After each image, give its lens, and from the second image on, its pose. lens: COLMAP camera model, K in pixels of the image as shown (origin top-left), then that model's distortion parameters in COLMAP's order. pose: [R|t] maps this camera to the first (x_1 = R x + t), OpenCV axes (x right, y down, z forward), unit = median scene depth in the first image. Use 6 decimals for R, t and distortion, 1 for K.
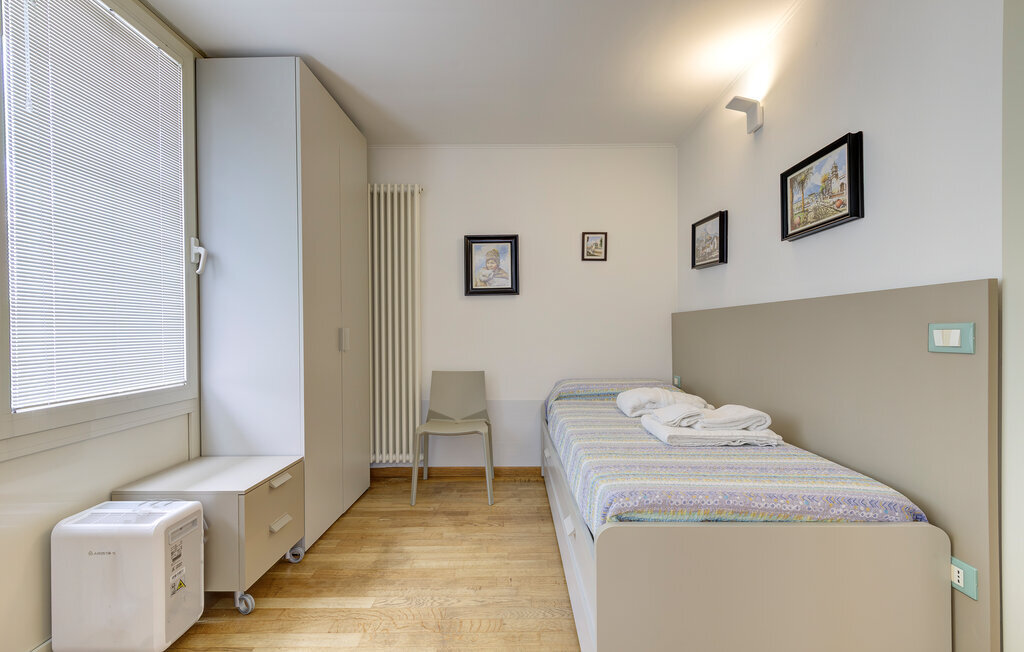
lens RADIAL K [[473.6, 0, 510.6], [0, 473.6, 329.0], [0, 0, 1]] dist [0.005862, -0.001221]
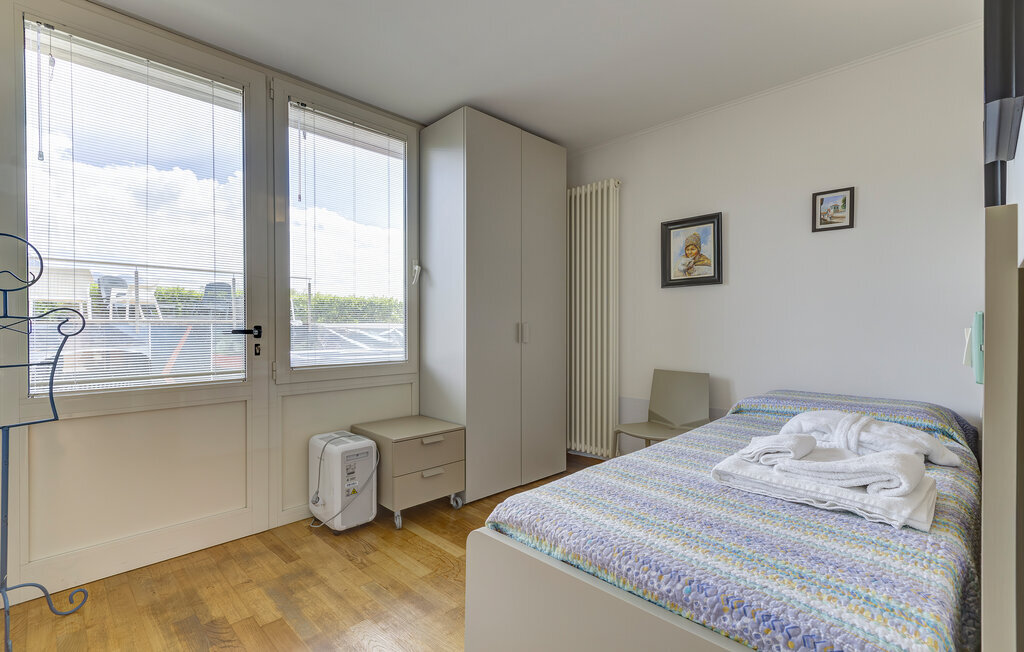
lens RADIAL K [[473.6, 0, 502.6], [0, 473.6, 326.5], [0, 0, 1]] dist [0.005862, -0.001221]
pose [[0.696243, 0.005110, -0.717788, 0.358864], [-0.001136, 0.999981, 0.006017, -0.001010], [0.717806, -0.003373, 0.696235, 0.141112]]
